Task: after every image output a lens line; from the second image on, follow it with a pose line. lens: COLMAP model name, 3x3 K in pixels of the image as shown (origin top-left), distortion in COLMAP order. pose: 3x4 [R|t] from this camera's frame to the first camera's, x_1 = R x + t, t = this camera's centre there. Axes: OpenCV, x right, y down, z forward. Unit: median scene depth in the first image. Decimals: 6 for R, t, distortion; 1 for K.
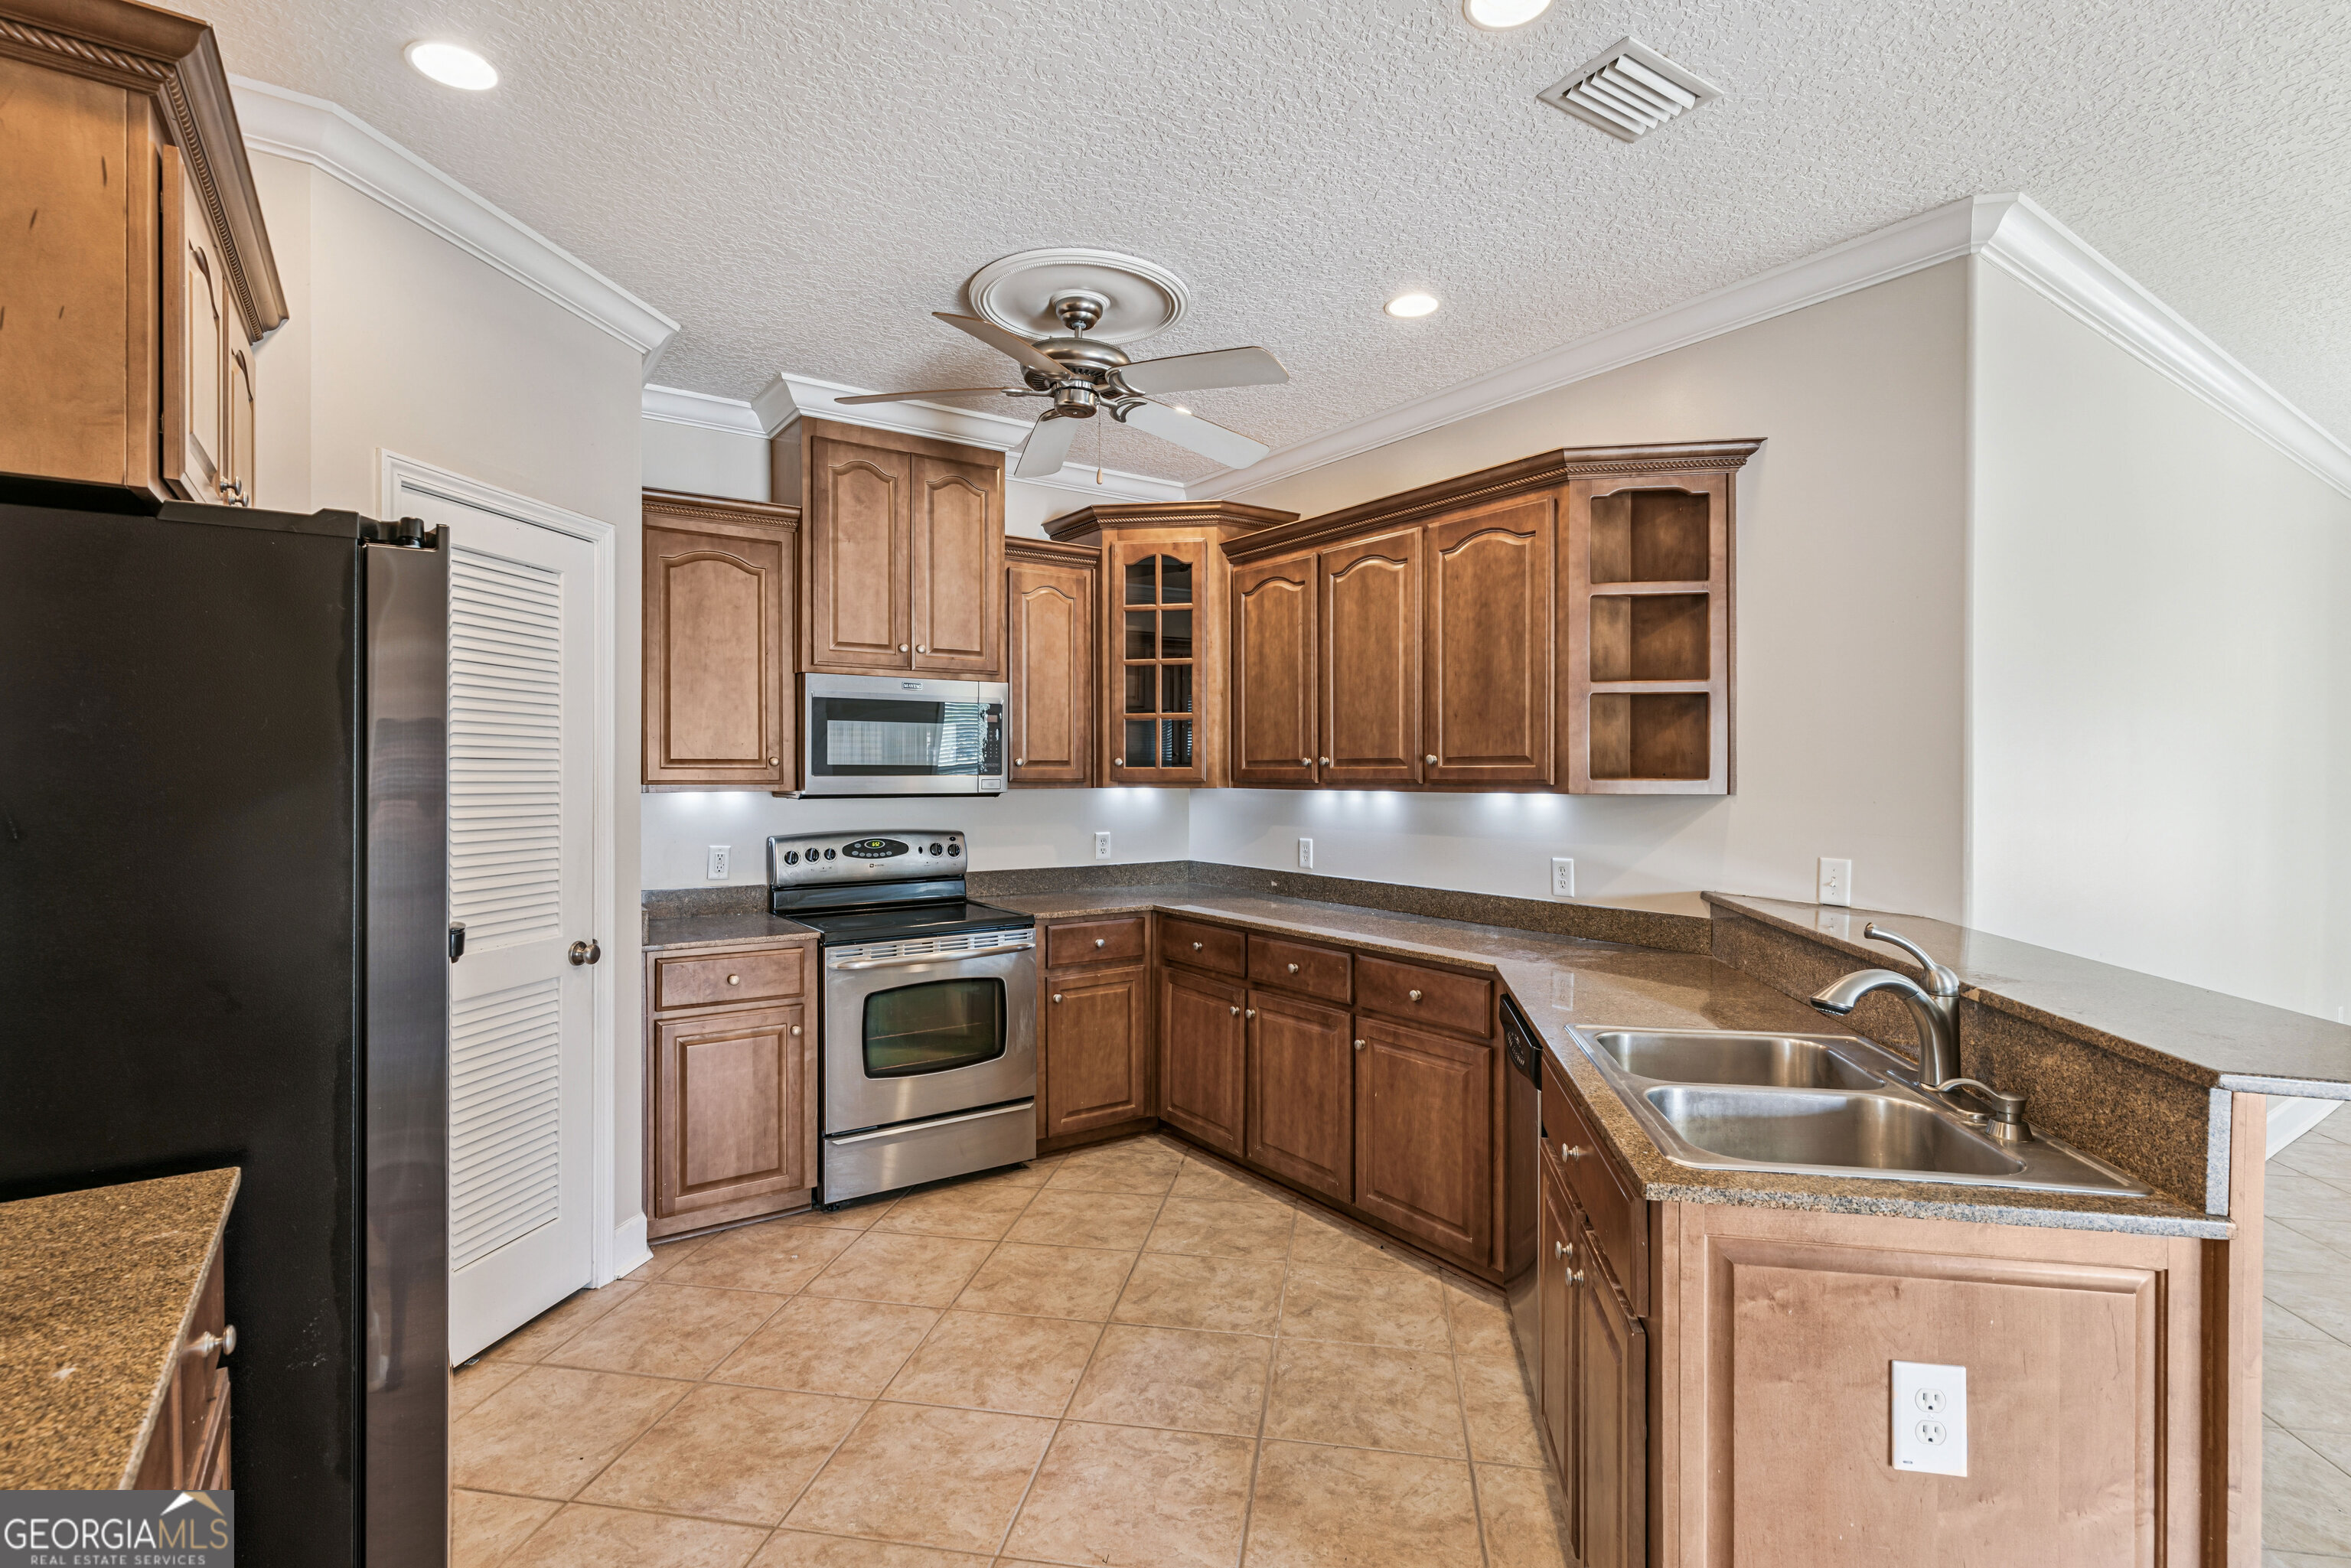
lens RADIAL K [[1118.6, 0, 1174.6], [0, 1118.6, 783.5], [0, 0, 1]] dist [0.001933, -0.000040]
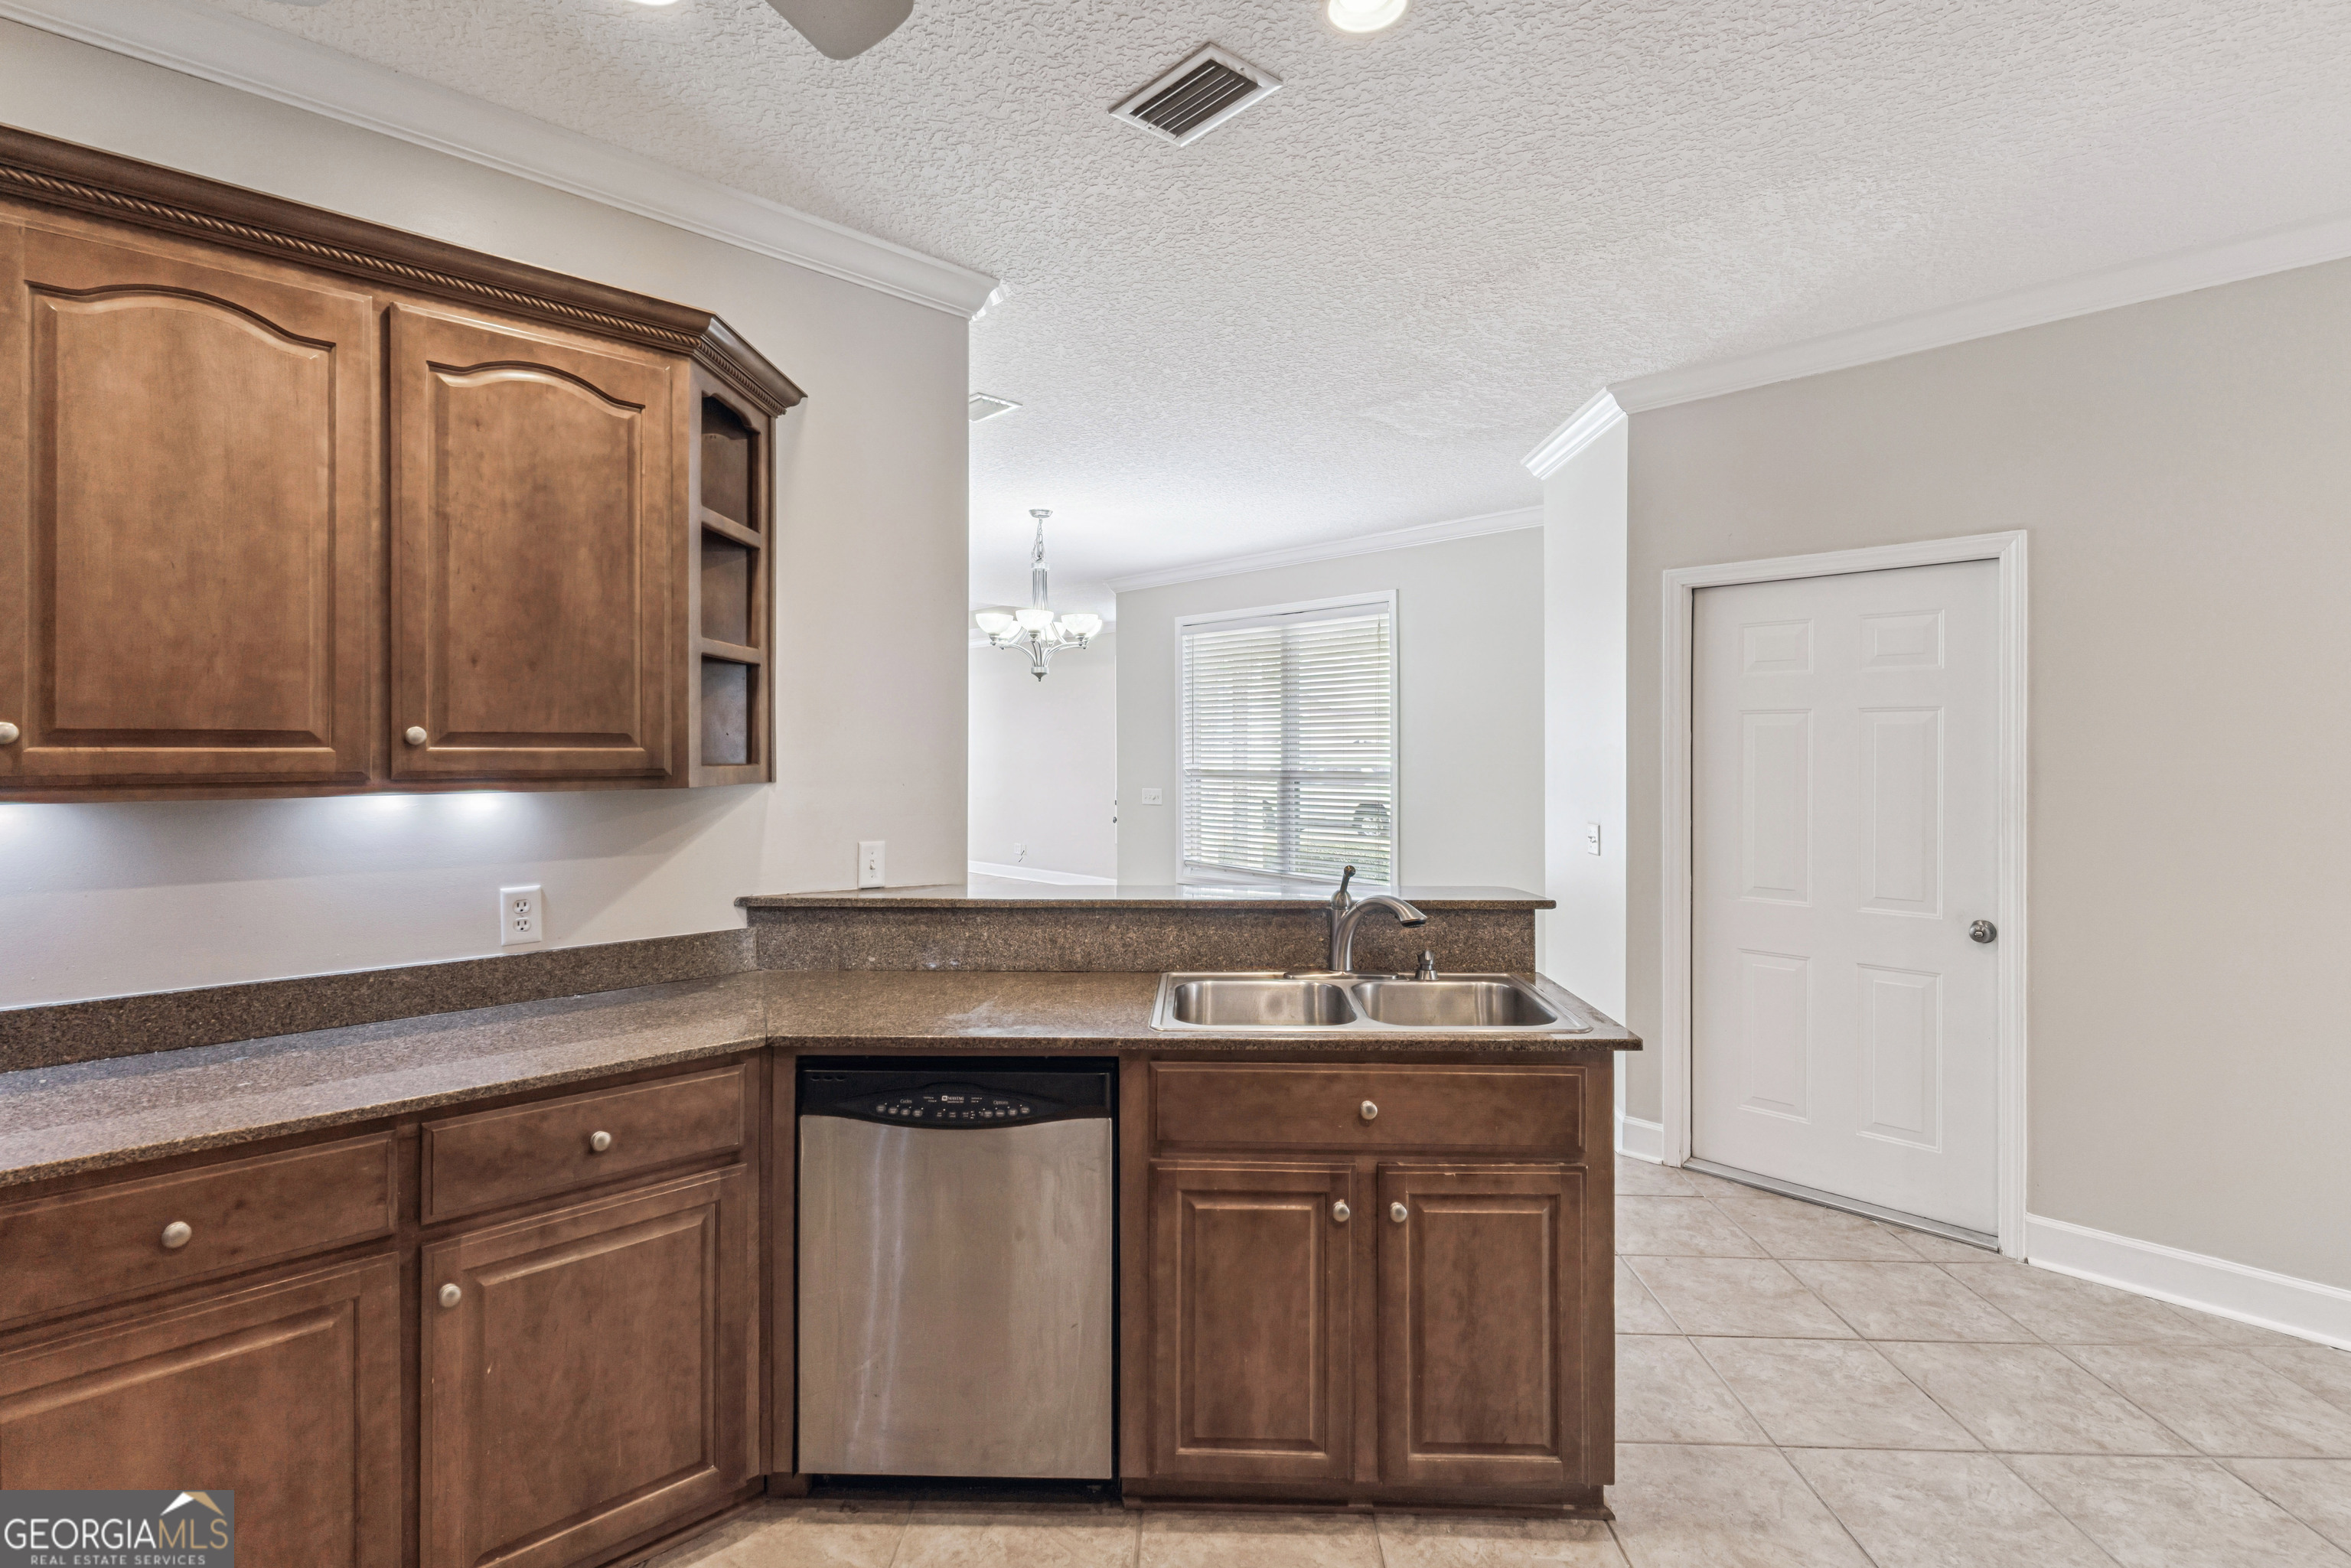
lens RADIAL K [[1118.6, 0, 1180.5], [0, 1118.6, 760.6], [0, 0, 1]] dist [0.001933, -0.000040]
pose [[-0.142700, -0.007194, 0.989740, -0.382356], [0.010687, 0.999904, 0.008808, -0.010627], [-0.989708, 0.011834, -0.142609, 0.737084]]
